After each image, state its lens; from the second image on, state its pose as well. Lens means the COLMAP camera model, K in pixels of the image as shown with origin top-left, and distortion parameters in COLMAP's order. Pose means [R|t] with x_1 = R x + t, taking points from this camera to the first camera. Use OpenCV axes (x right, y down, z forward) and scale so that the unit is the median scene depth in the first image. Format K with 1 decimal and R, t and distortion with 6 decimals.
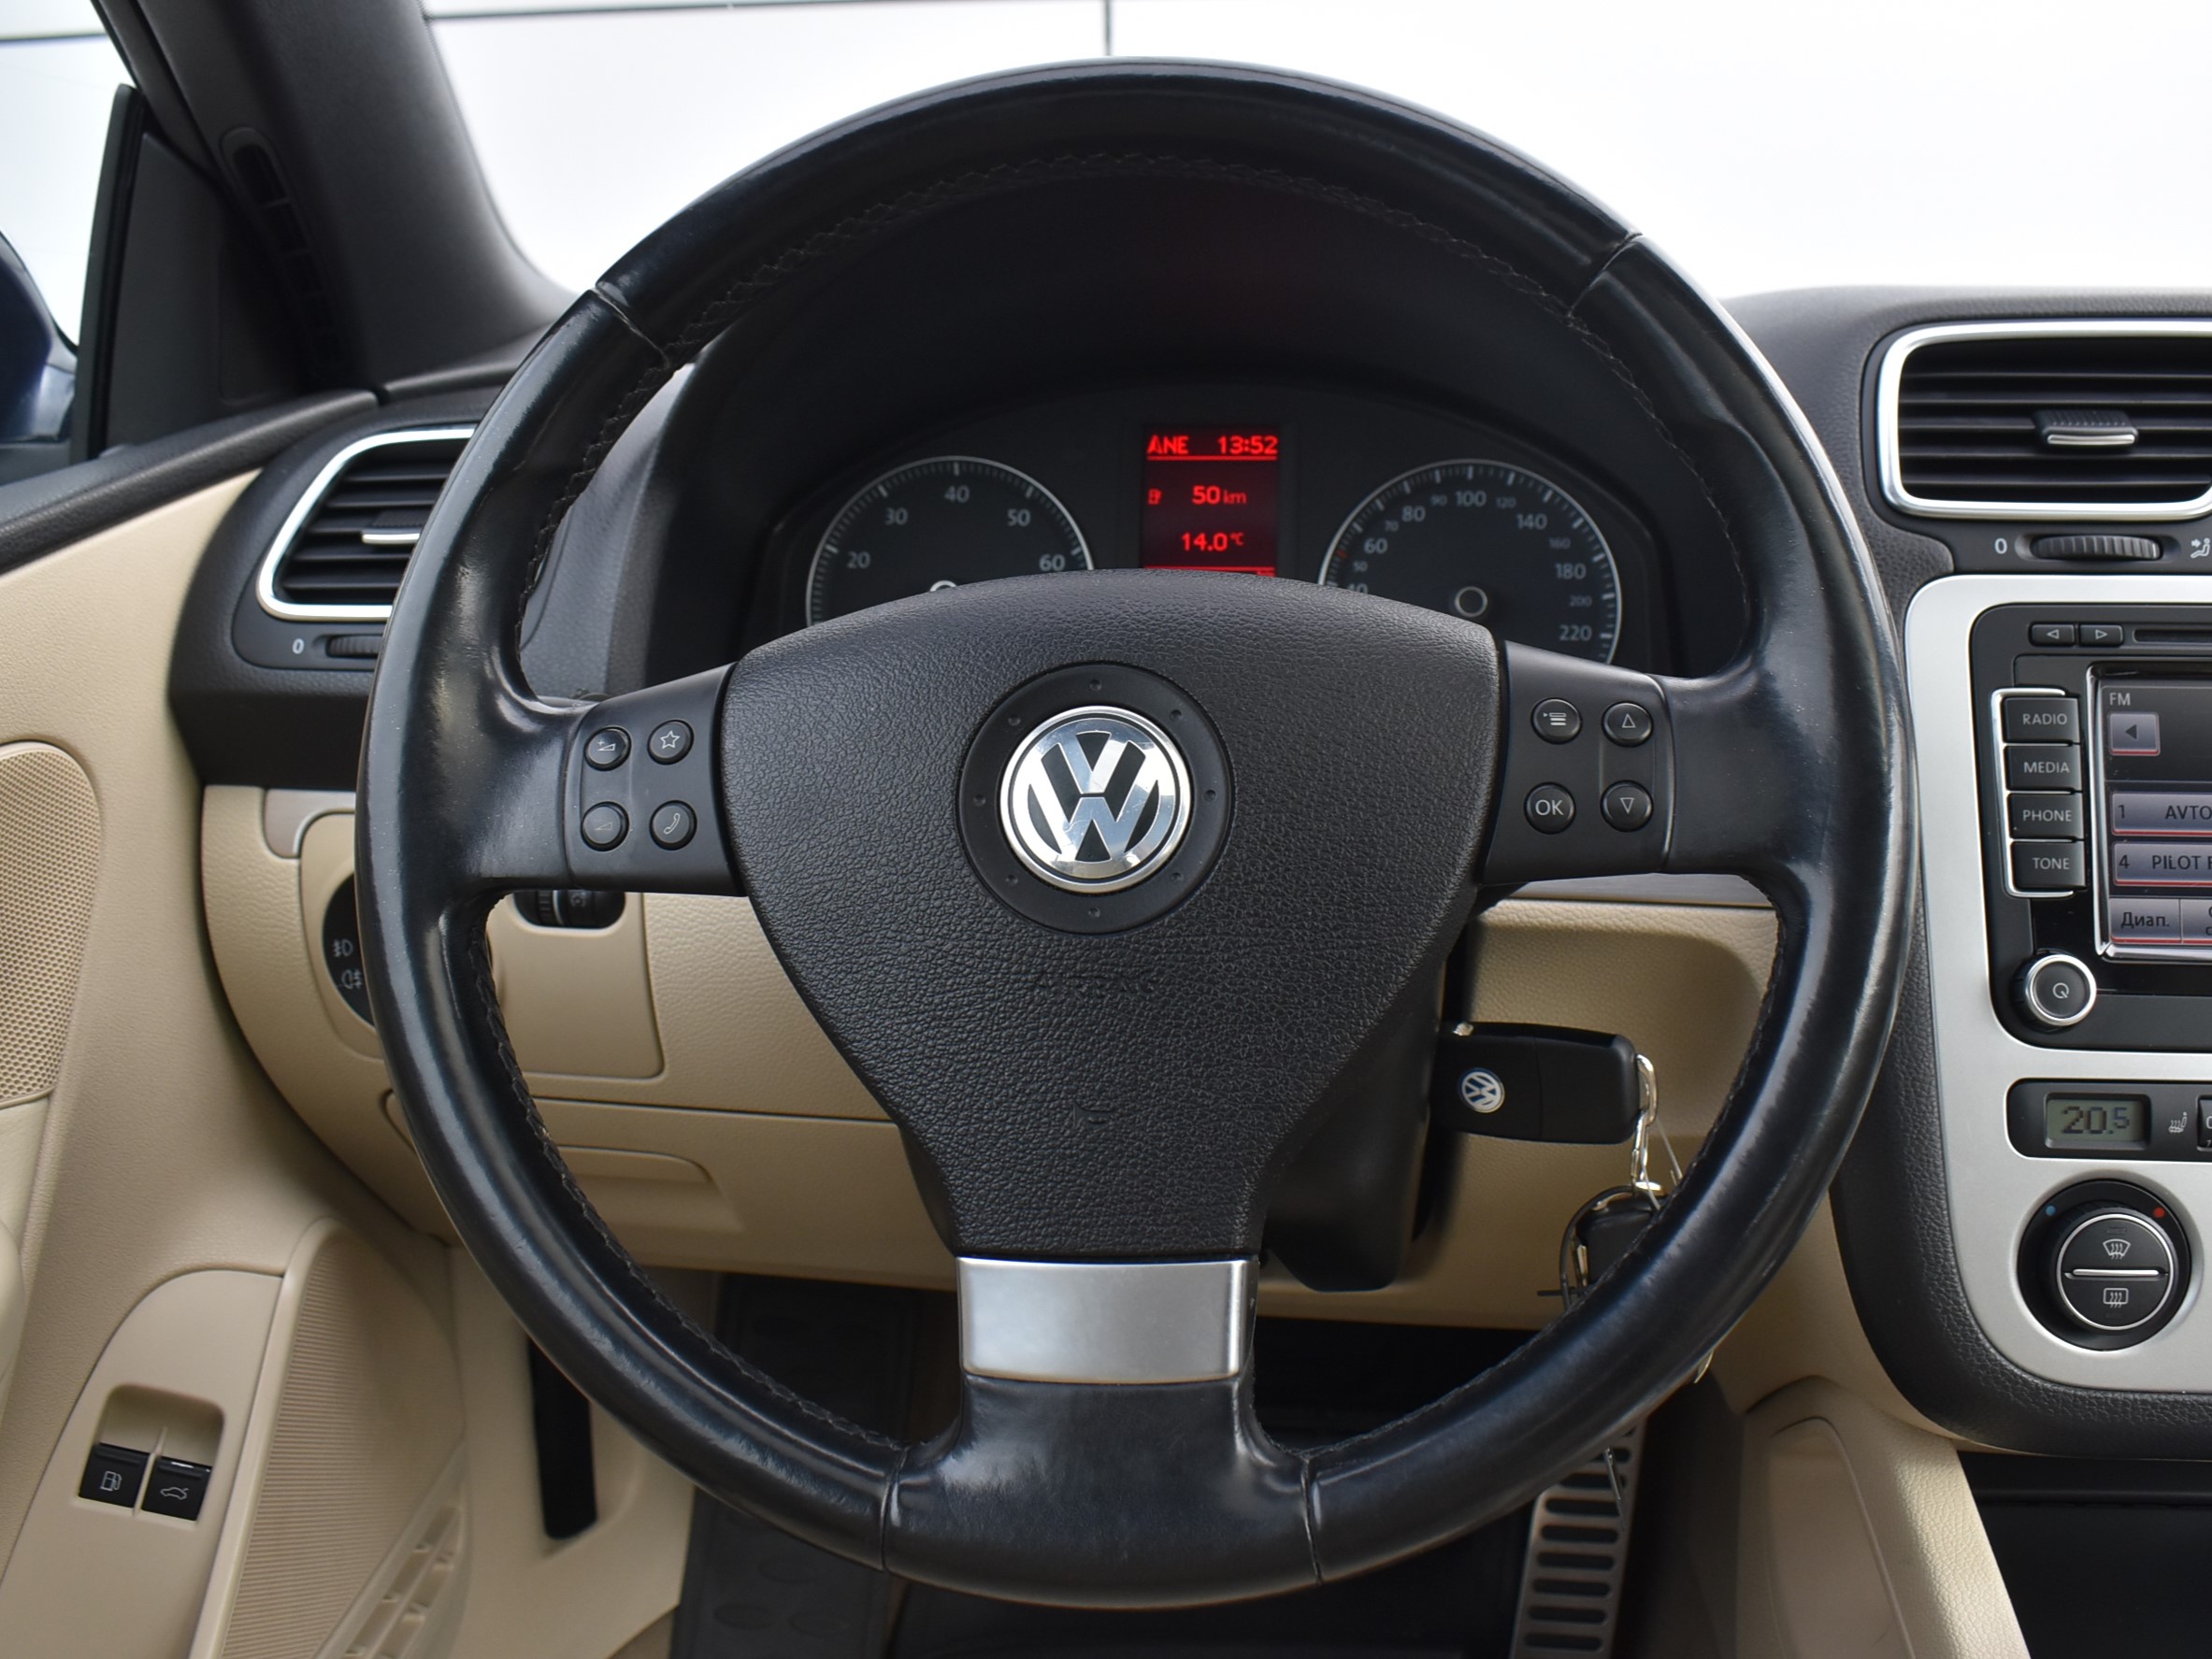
lens RADIAL K [[2218.5, 0, 1160.3], [0, 2218.5, 750.4], [0, 0, 1]] dist [-0.100172, -0.002754]
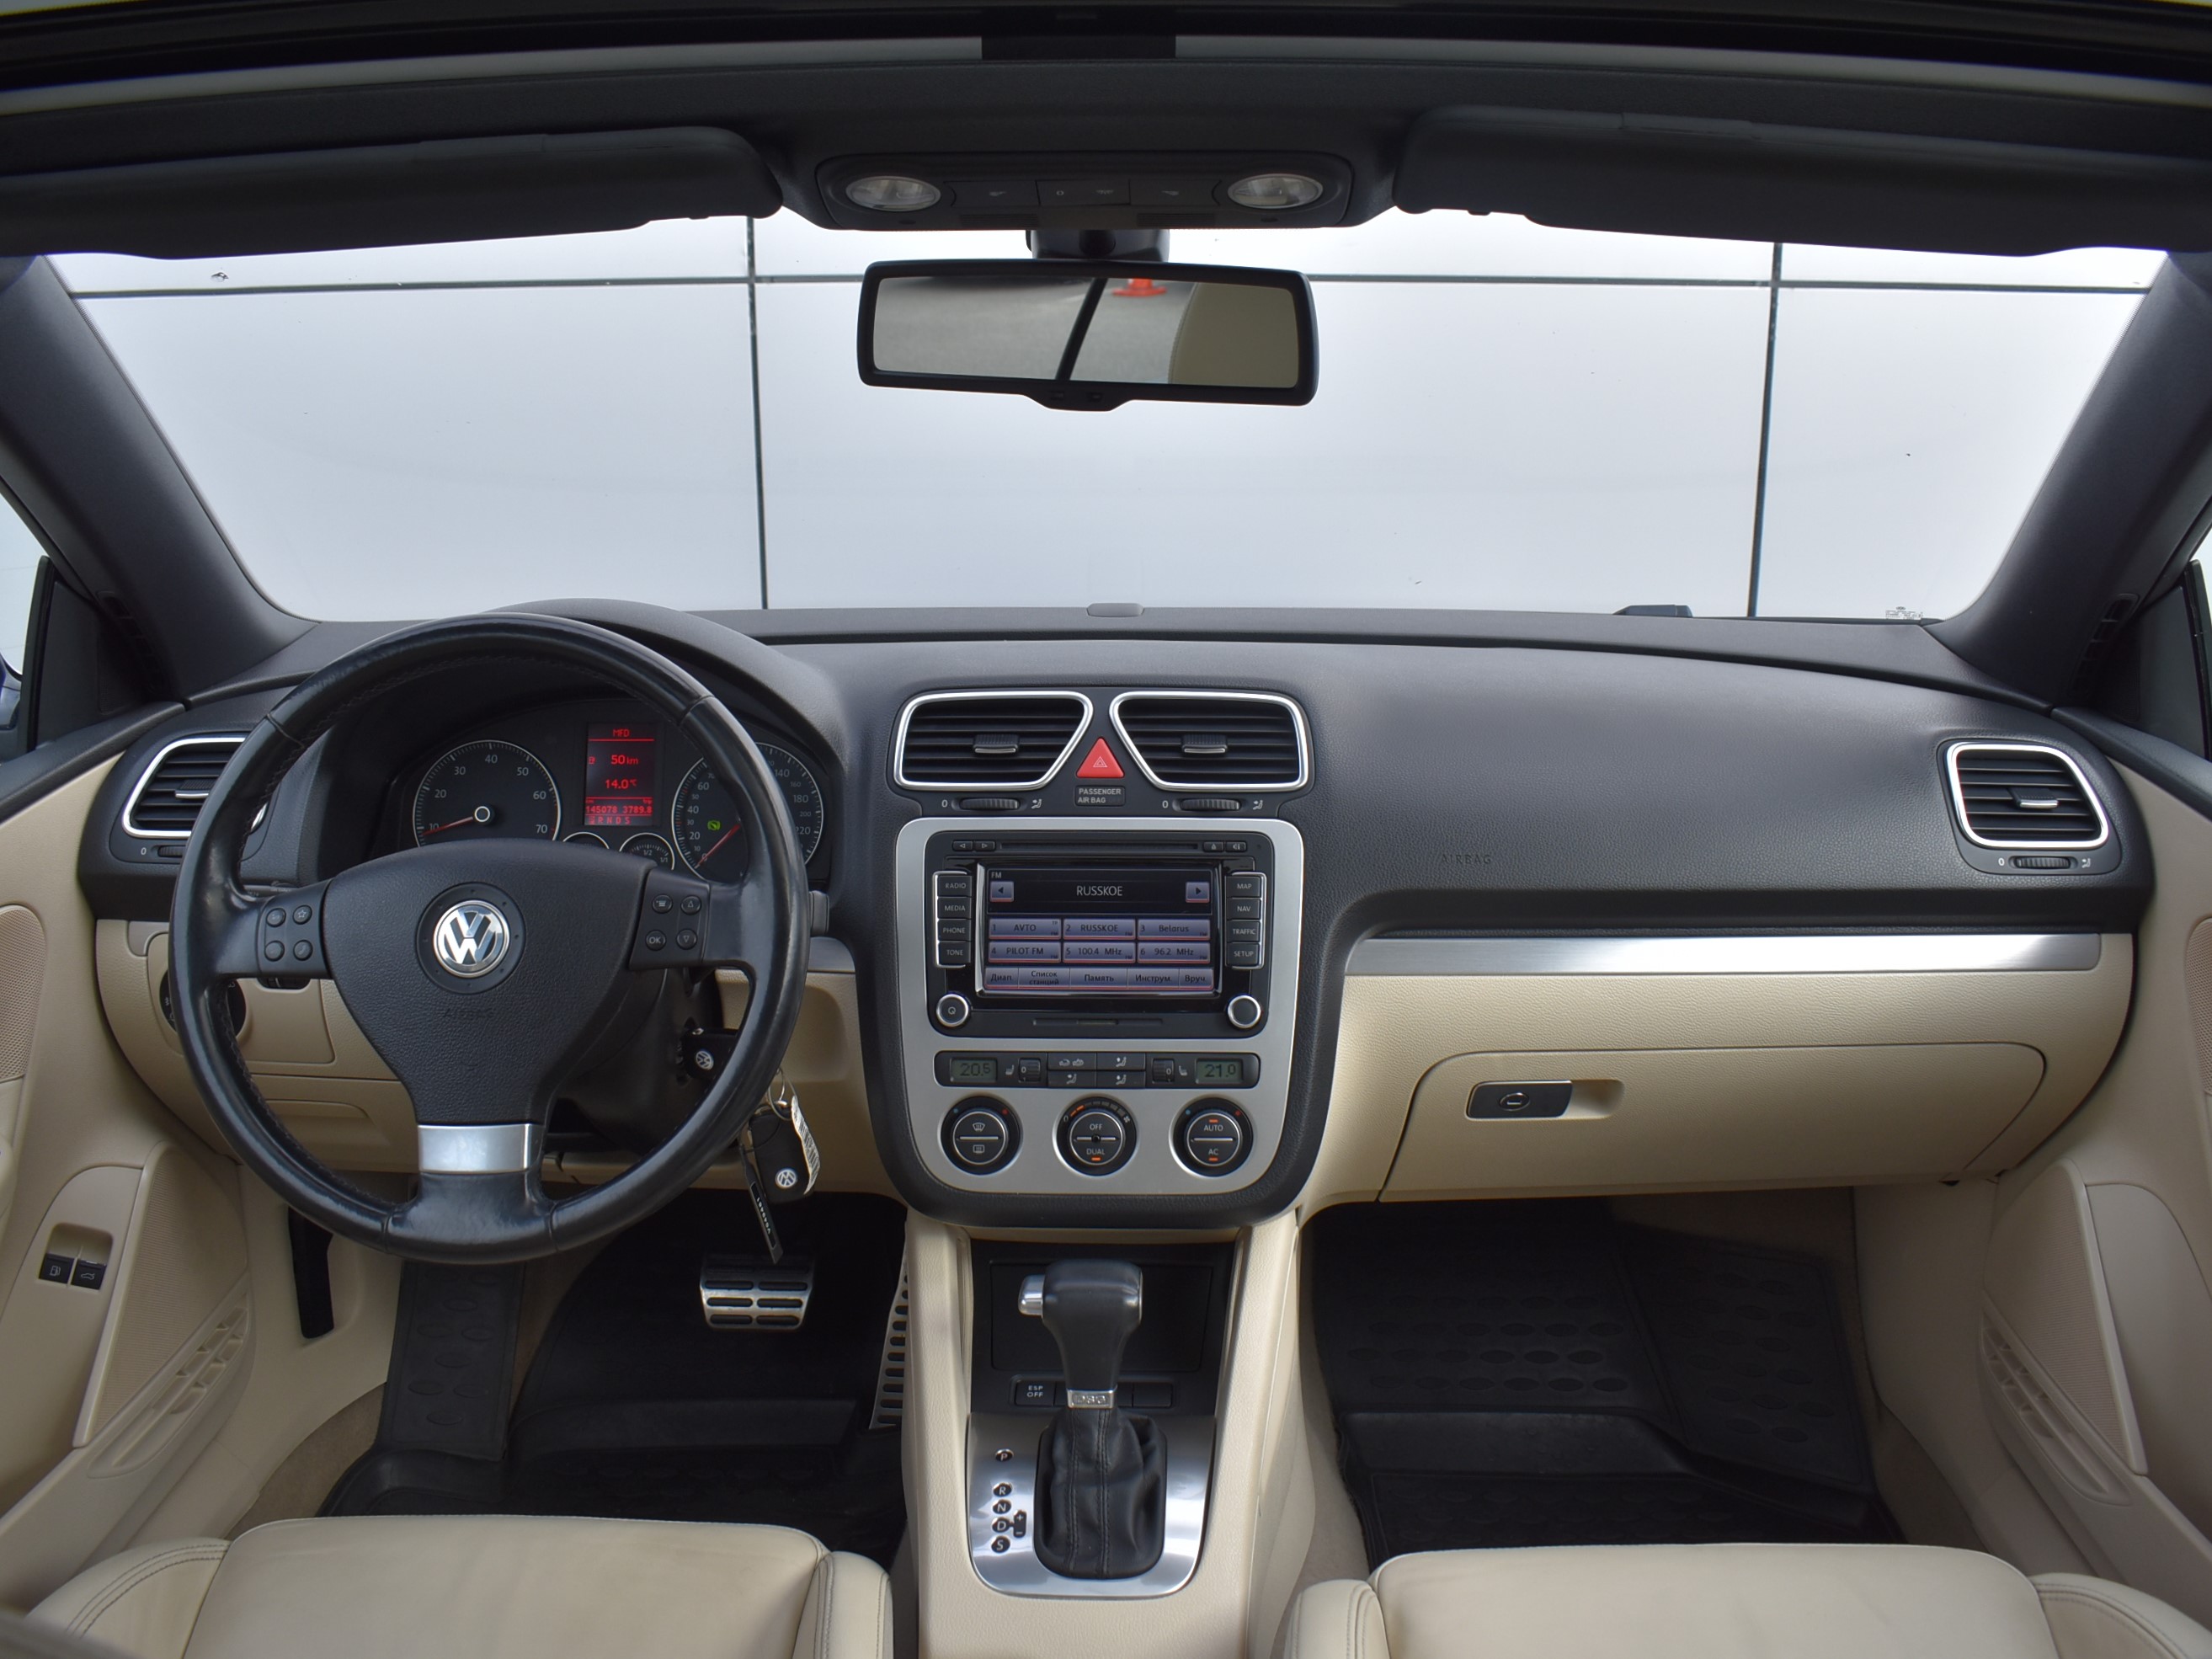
lens RADIAL K [[1941.5, 0, 1106.0], [0, 1941.5, 829.5], [0, 0, 1]] dist [-0.098890, 0.010274]
pose [[0.996076, -0.012598, 0.087602, 0.372220], [0.011151, 0.999793, 0.016990, -0.097690], [-0.087798, -0.015946, 0.996011, -0.902647]]
